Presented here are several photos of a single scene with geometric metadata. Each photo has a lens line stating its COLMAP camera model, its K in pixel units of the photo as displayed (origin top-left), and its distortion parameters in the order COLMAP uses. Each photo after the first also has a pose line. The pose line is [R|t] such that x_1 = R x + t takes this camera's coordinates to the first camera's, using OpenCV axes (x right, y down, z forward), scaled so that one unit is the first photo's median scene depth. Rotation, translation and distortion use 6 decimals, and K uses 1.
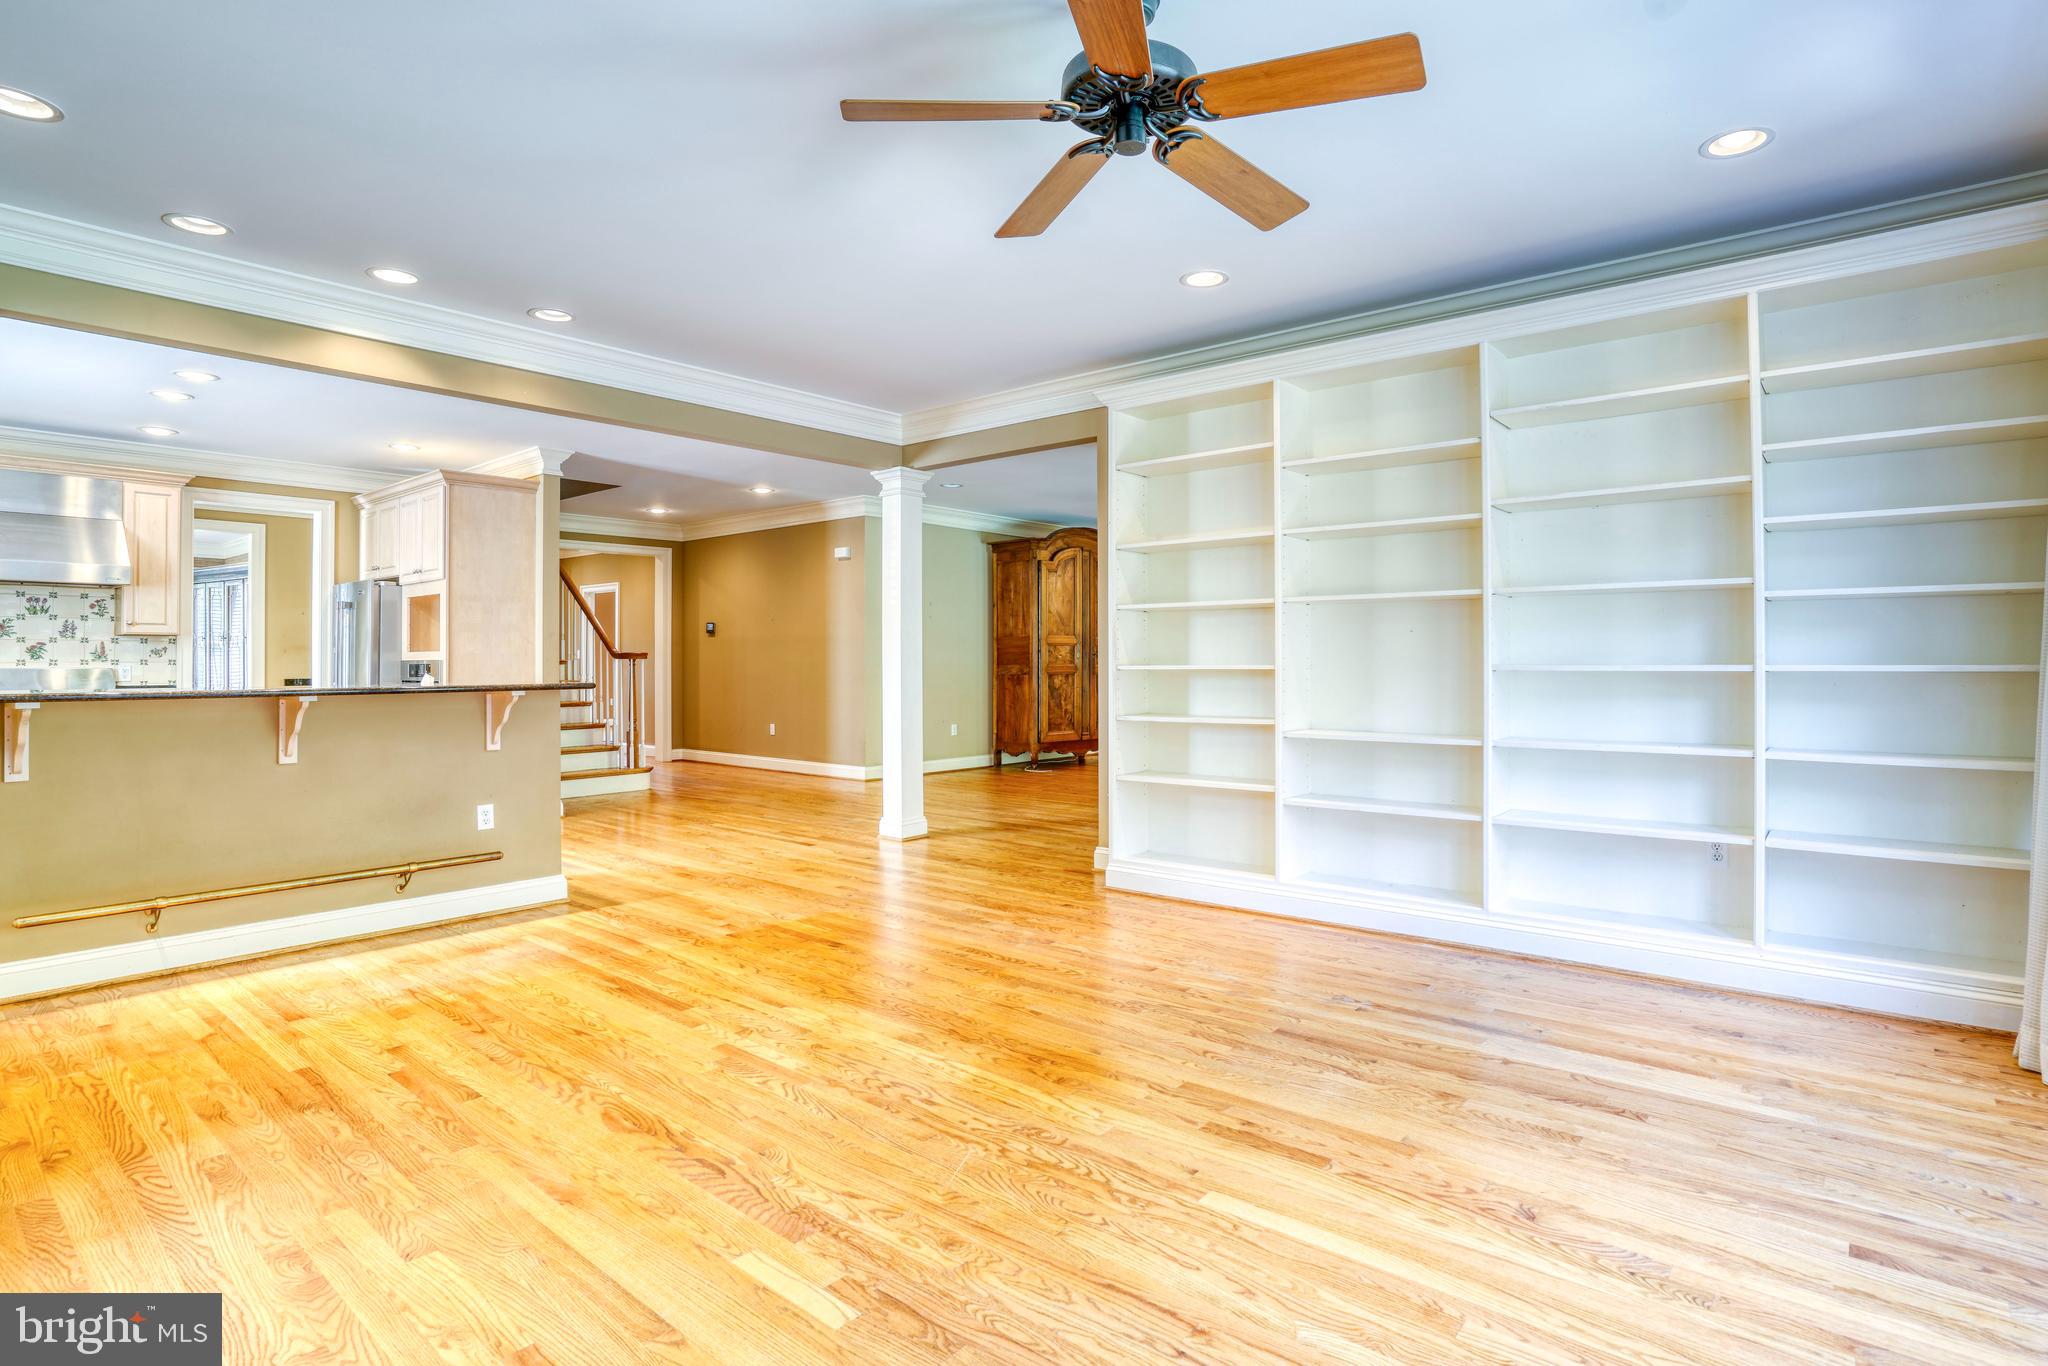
lens RADIAL K [[965.3, 0, 1041.4], [0, 965.3, 672.7], [0, 0, 1]] dist [-0.058041, 0.024304]
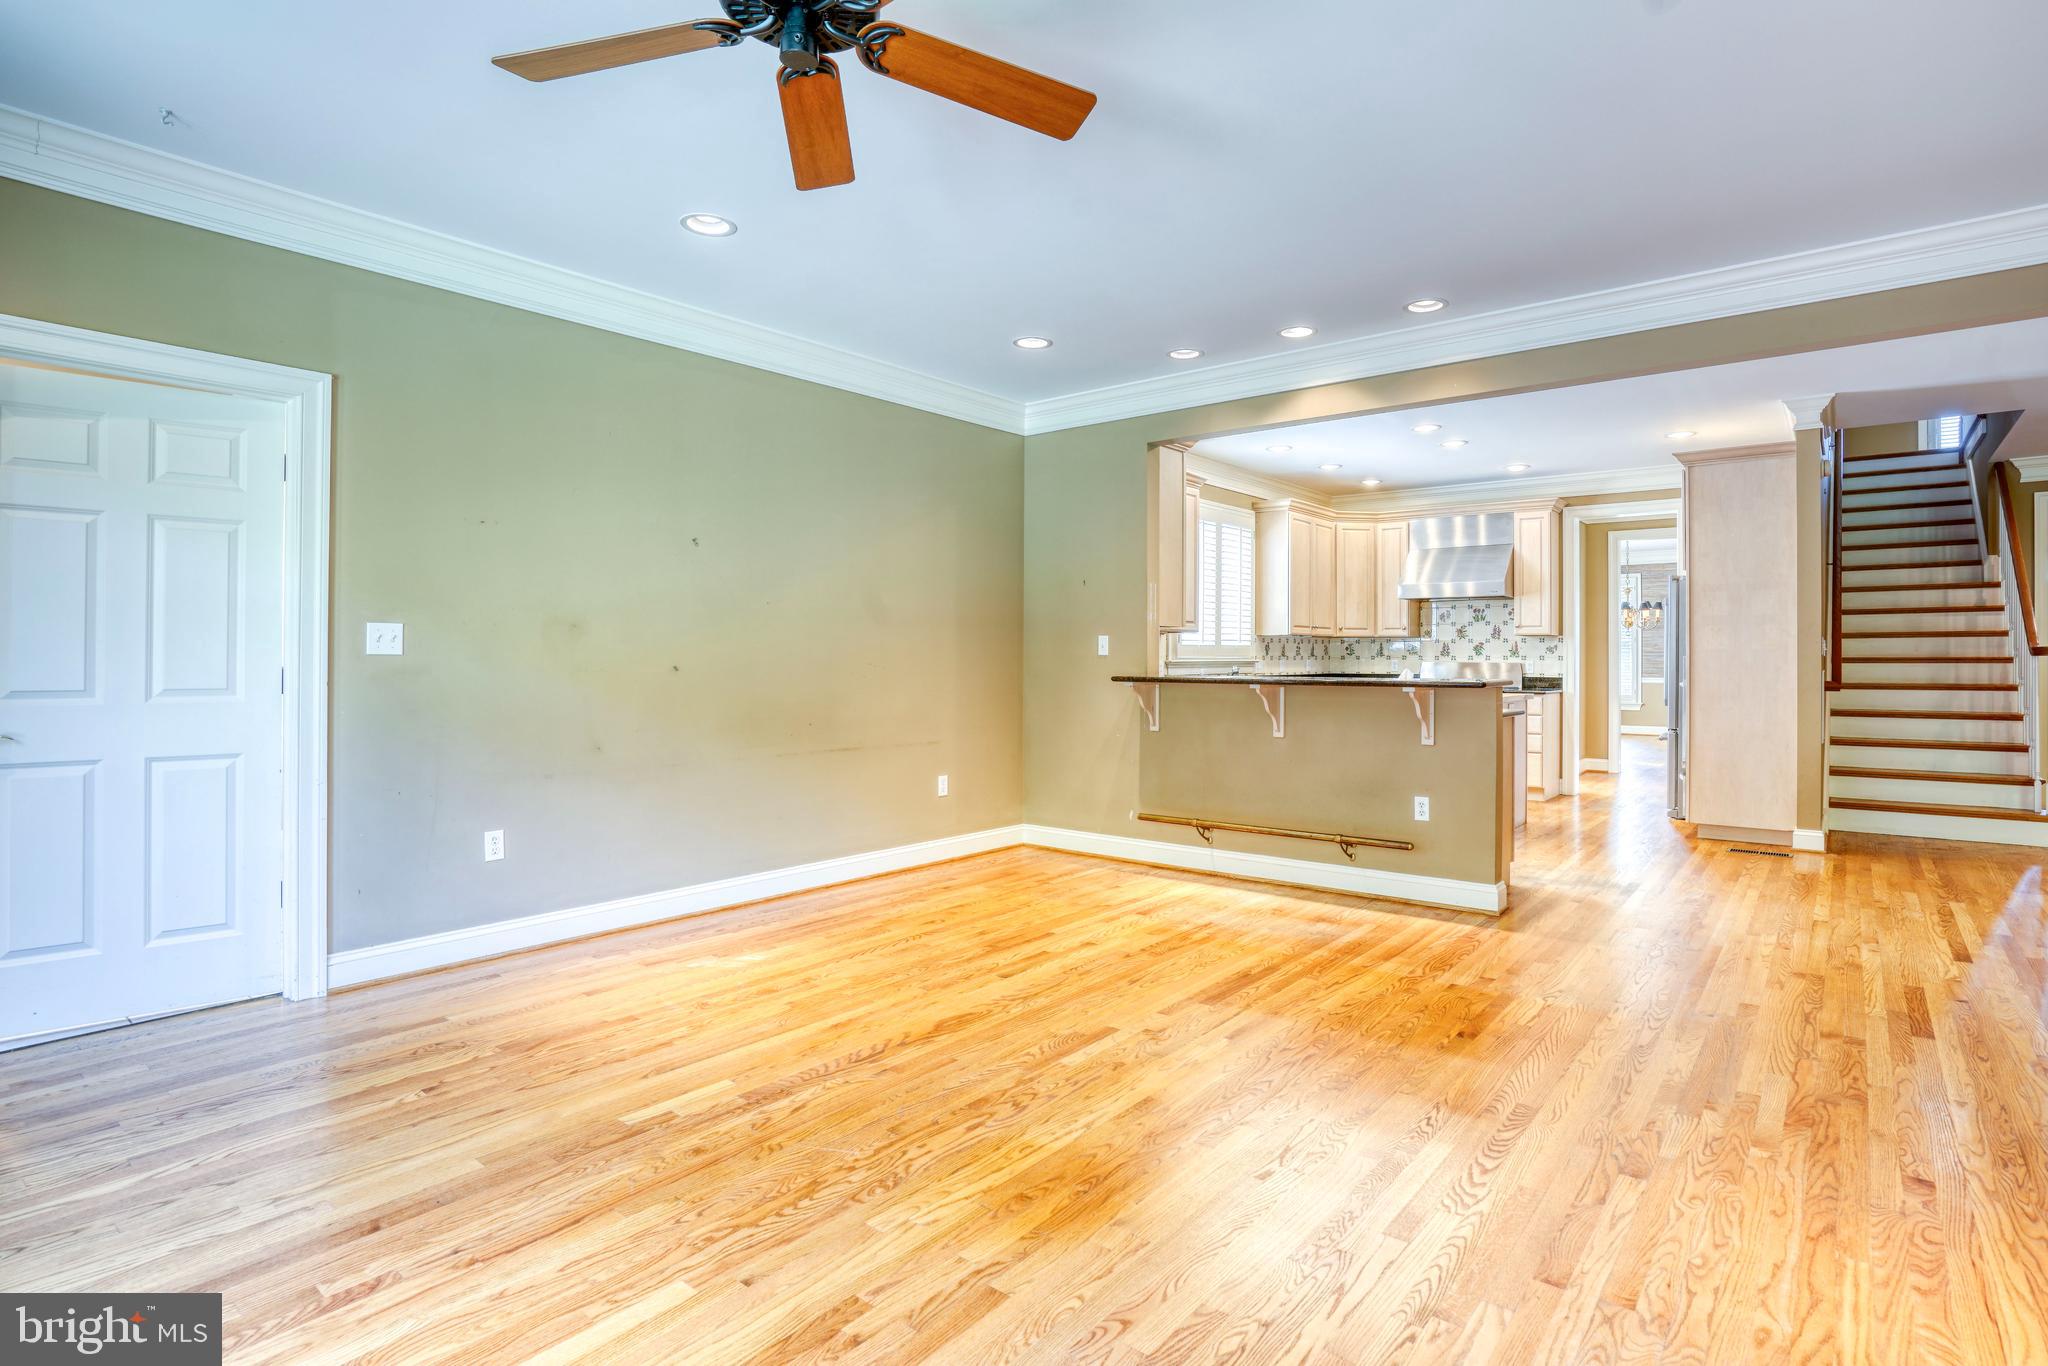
lens RADIAL K [[965.3, 0, 1041.4], [0, 965.3, 672.7], [0, 0, 1]] dist [-0.058041, 0.024304]
pose [[0.068444, 0.017686, -0.997498, 0.766240], [-0.013076, 0.999773, 0.016829, -0.014757], [0.997569, 0.011891, 0.068660, 0.930464]]
